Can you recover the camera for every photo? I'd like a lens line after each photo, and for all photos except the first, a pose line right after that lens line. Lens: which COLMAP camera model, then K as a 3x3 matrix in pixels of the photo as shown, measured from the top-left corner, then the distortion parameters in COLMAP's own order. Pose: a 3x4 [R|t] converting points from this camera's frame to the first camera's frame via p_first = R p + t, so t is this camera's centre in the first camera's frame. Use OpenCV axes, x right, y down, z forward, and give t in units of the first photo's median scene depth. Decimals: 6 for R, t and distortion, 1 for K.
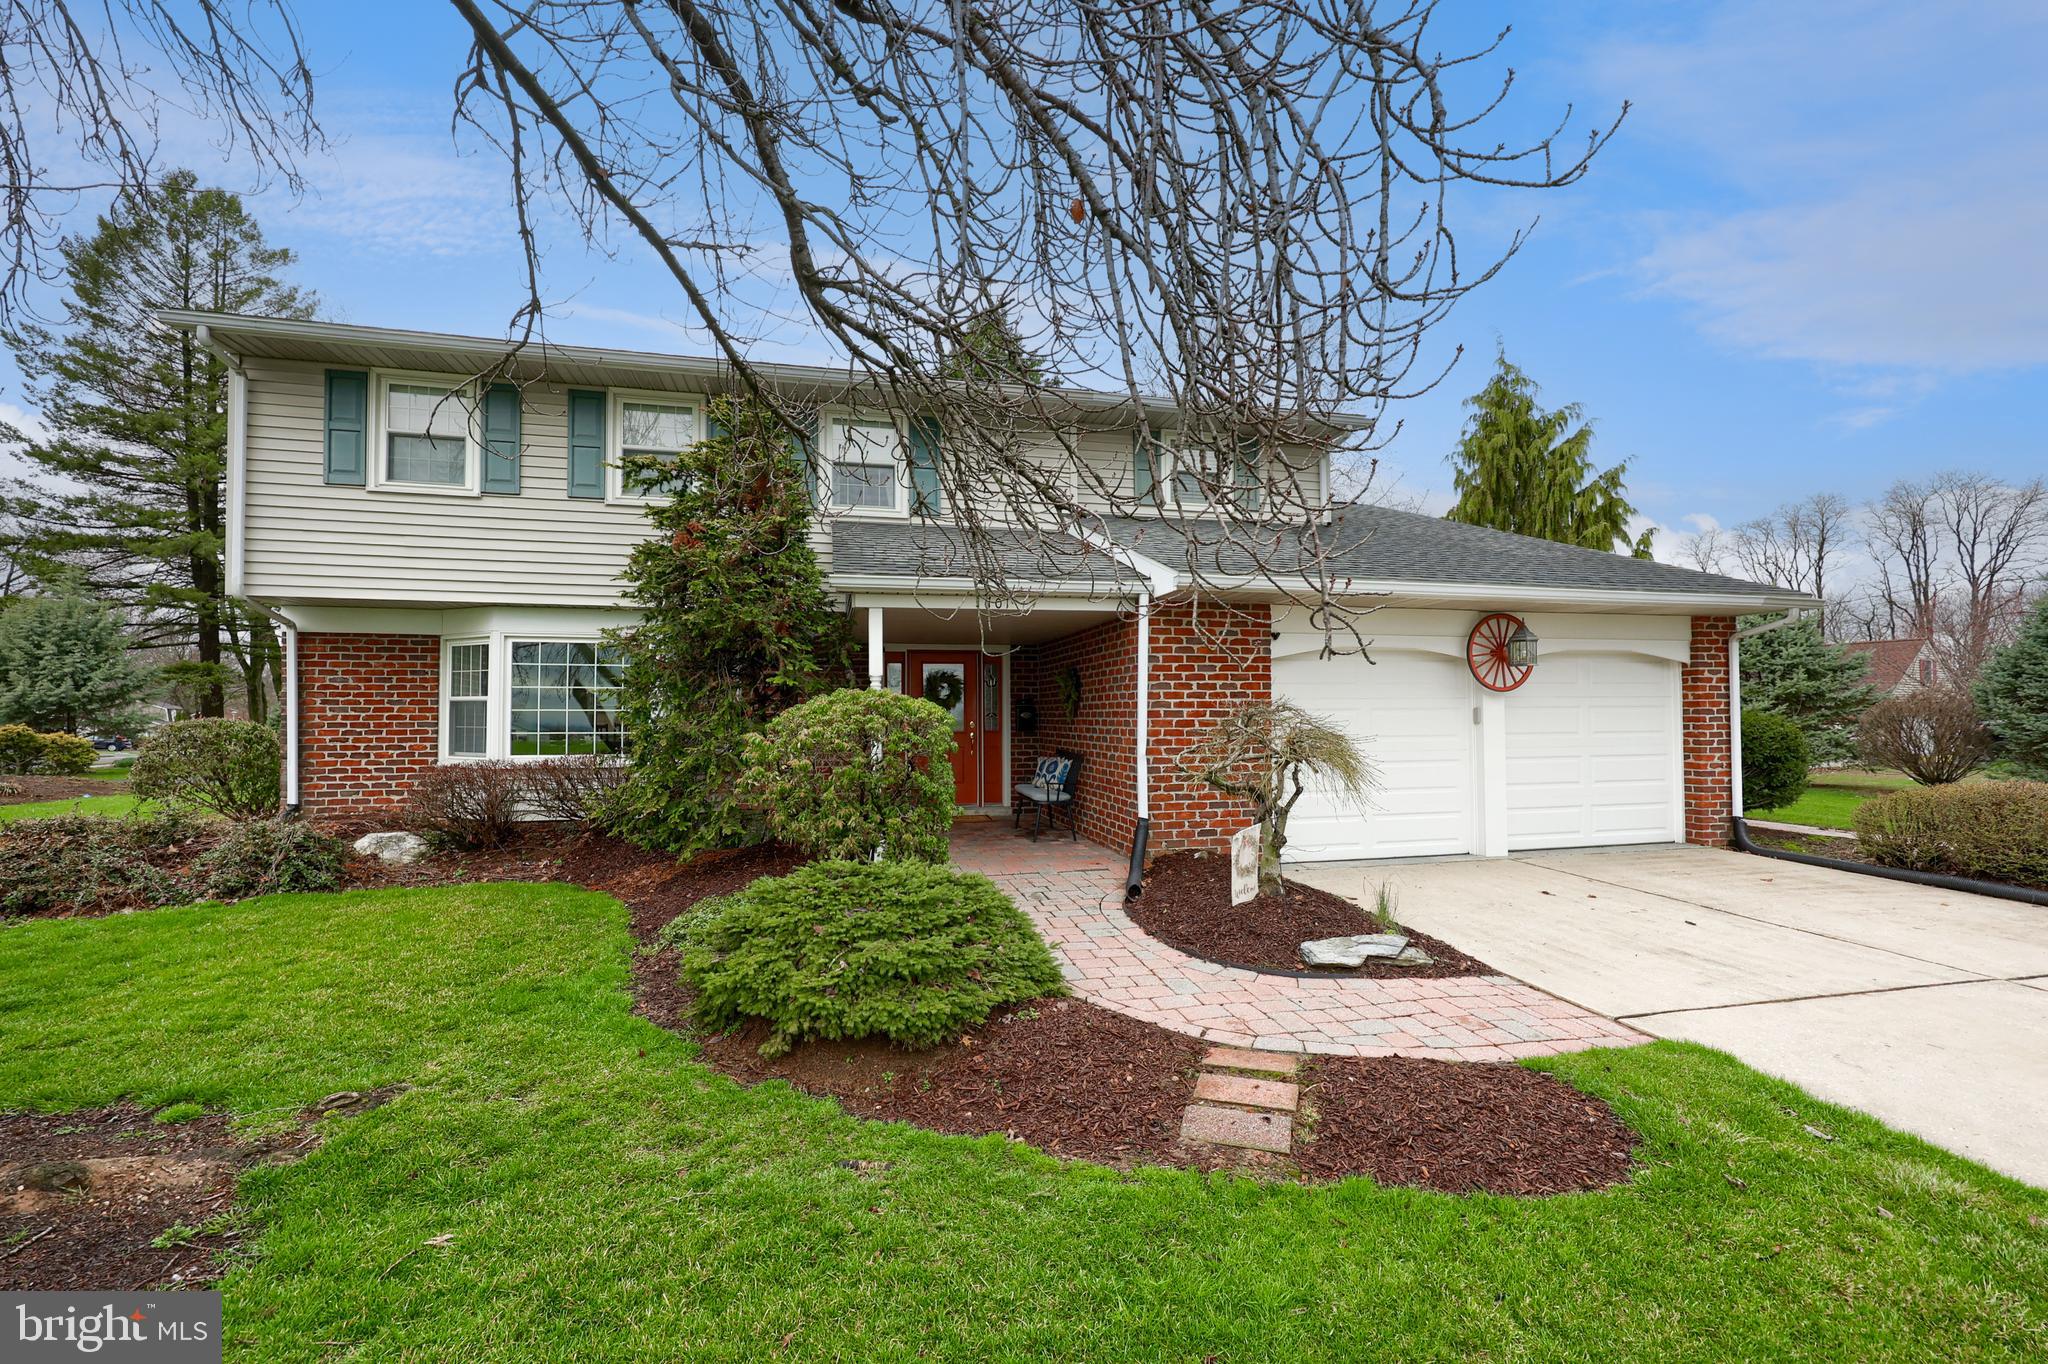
lens RADIAL K [[857.0, 0, 1022.3], [0, 857.0, 693.3], [0, 0, 1]] dist [-0.003617, -0.000423]
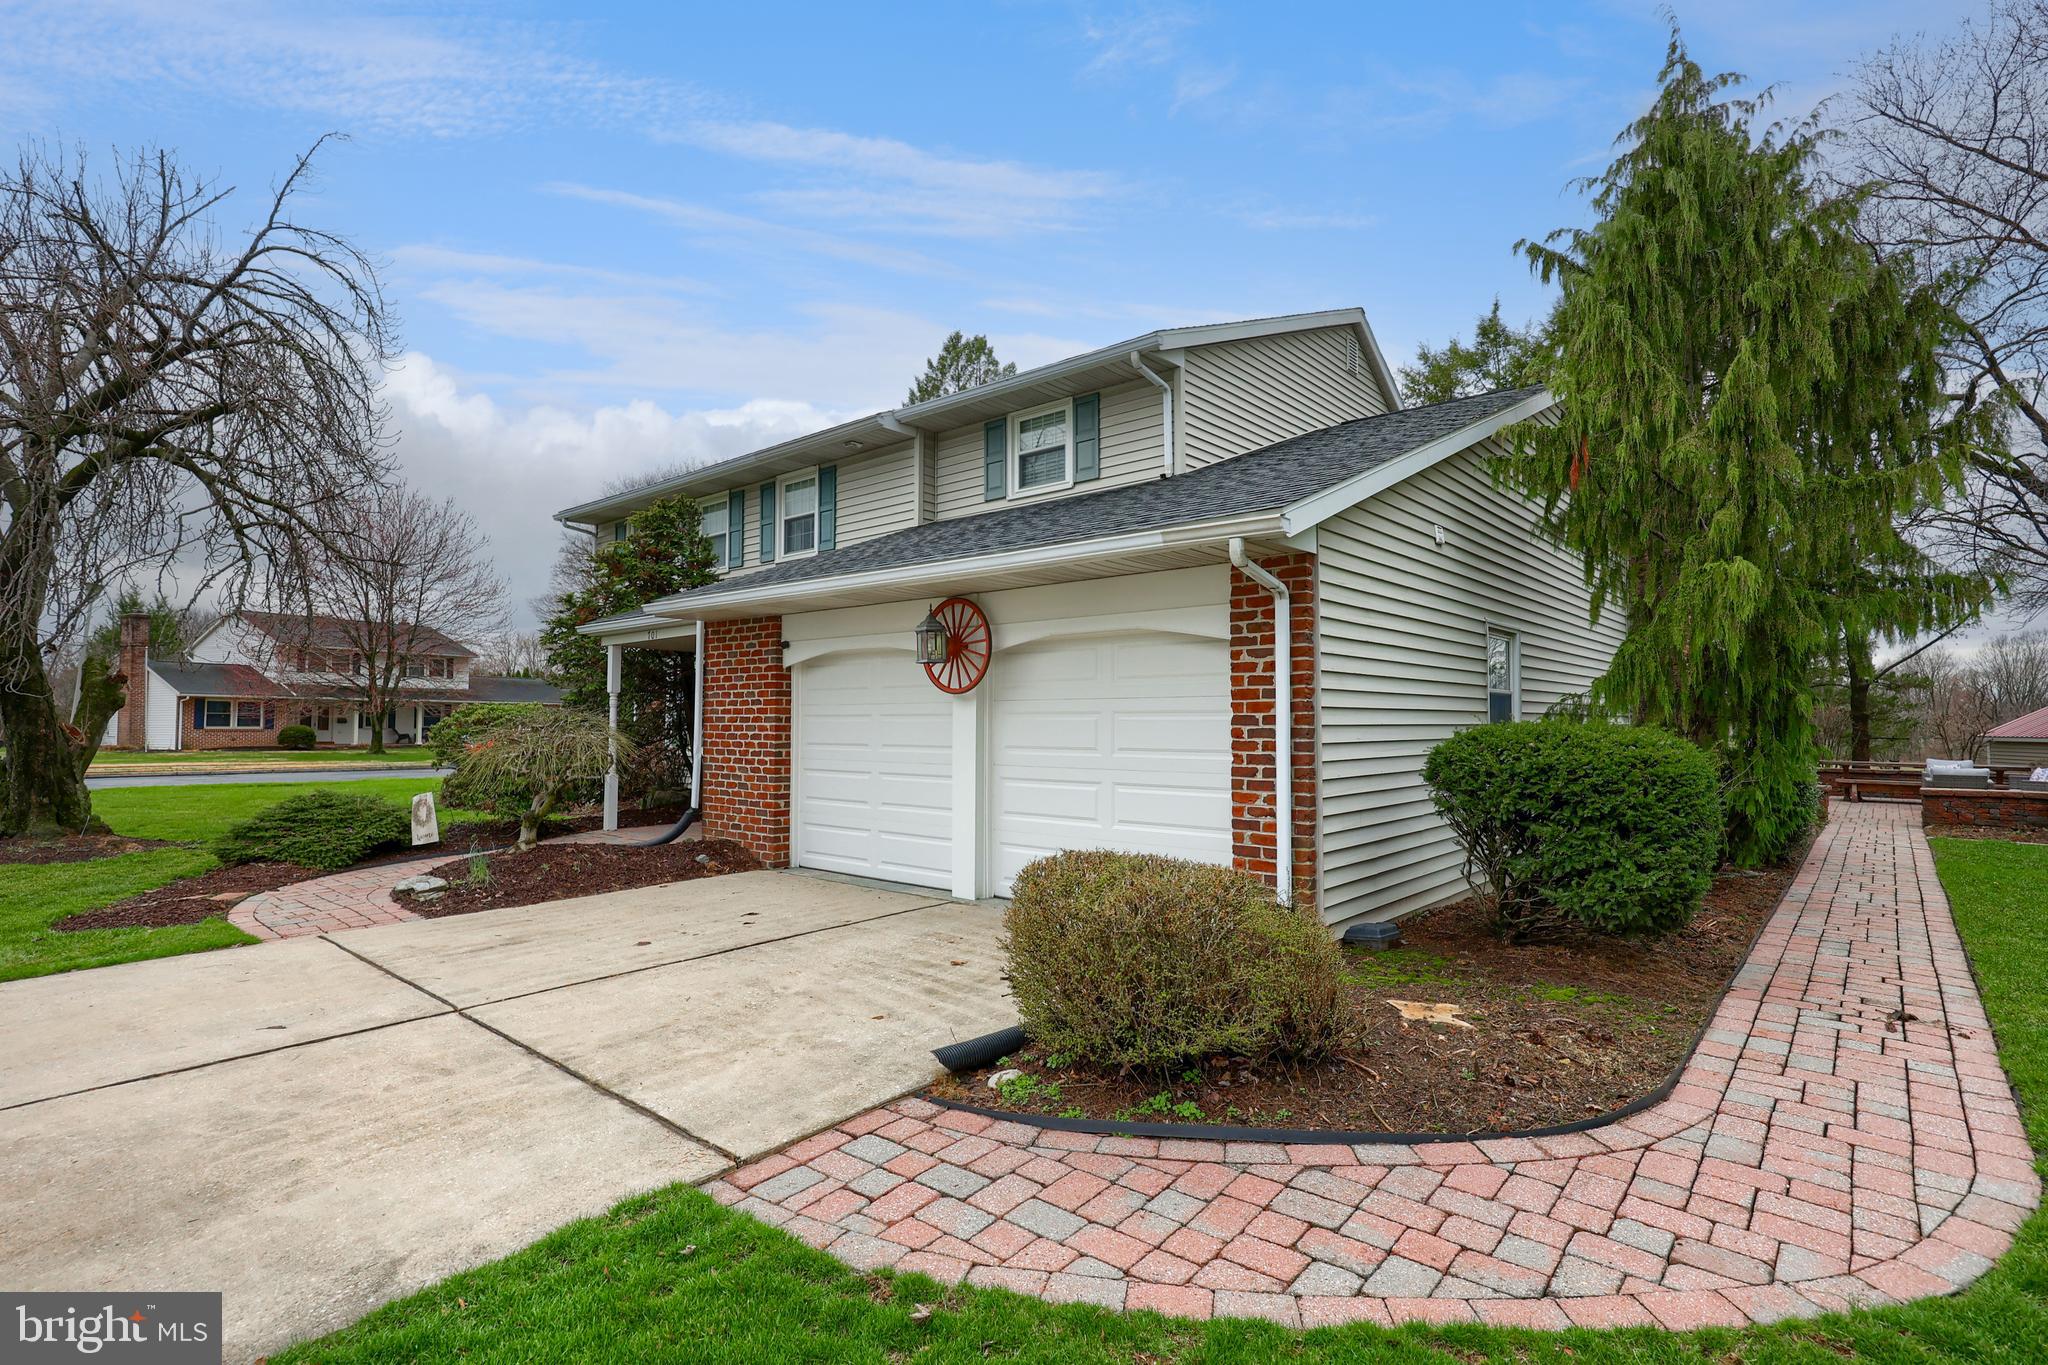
lens RADIAL K [[989.5, 0, 1029.9], [0, 989.5, 690.6], [0, 0, 1]] dist [-0.001508, 0.000330]
pose [[0.584440, -0.021512, -0.811152, 1.348181], [0.012103, 0.999768, -0.017793, 0.012361], [0.811347, 0.000582, 0.584565, 0.505657]]
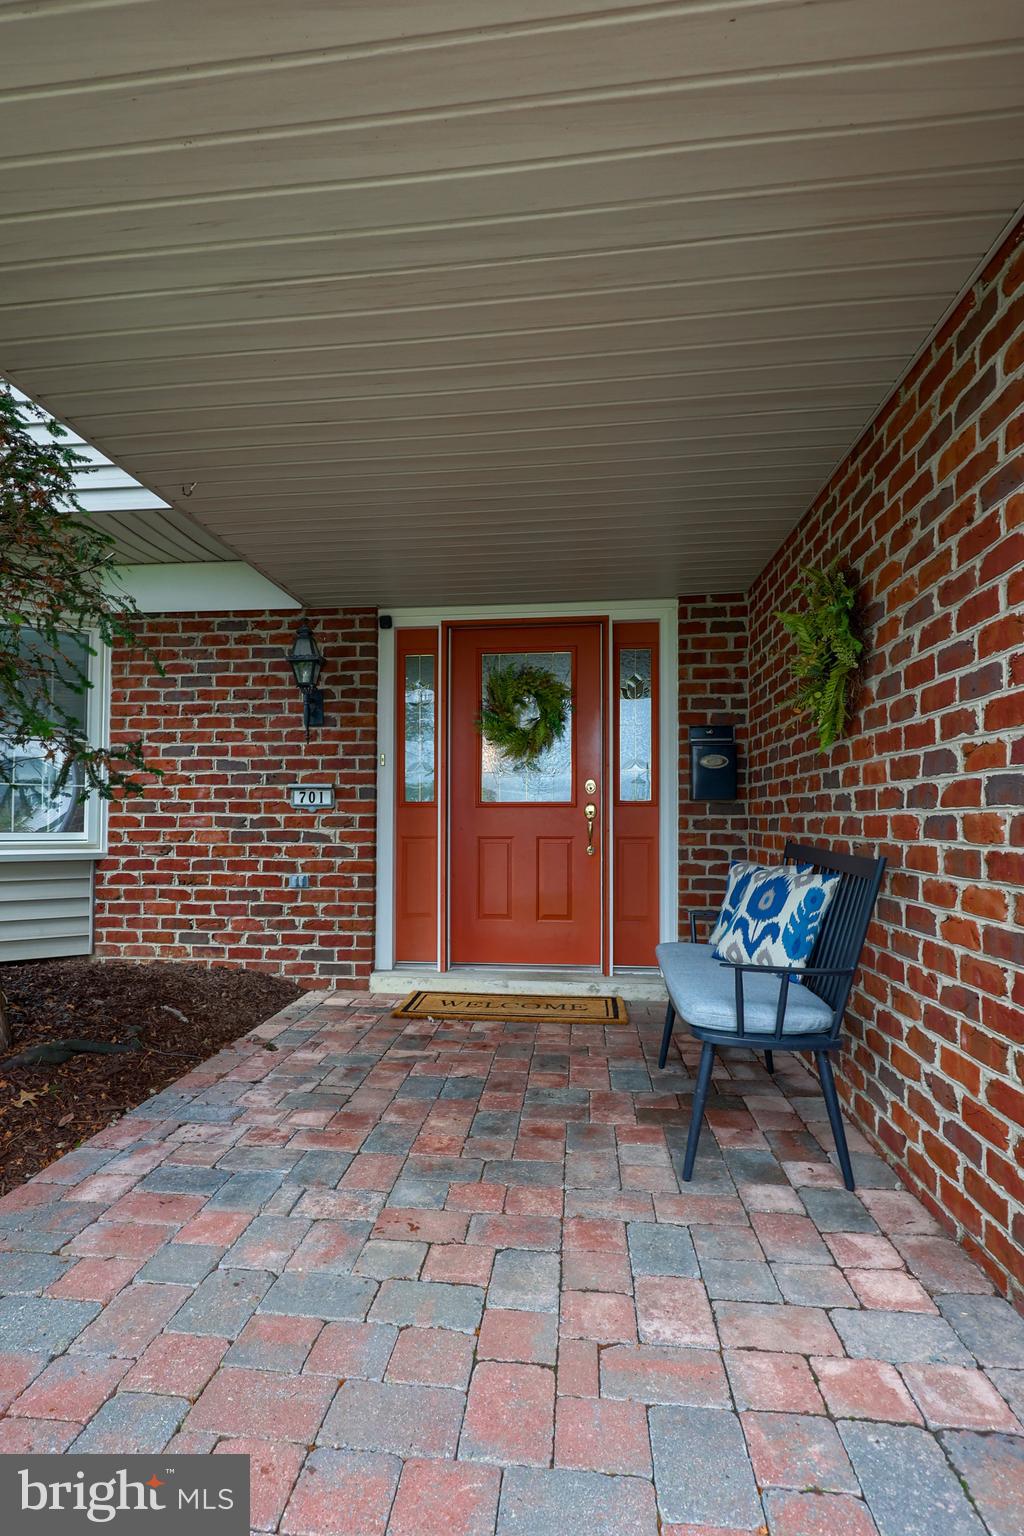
lens RADIAL K [[742.1, 0, 507.7], [0, 742.1, 819.7], [0, 0, 1]] dist [-0.001508, 0.000330]
pose [[0.938142, 0.004878, -0.346217, 0.045681], [0.002078, 0.999803, 0.019717, 0.060635], [0.346245, -0.019217, 0.937947, 0.829767]]
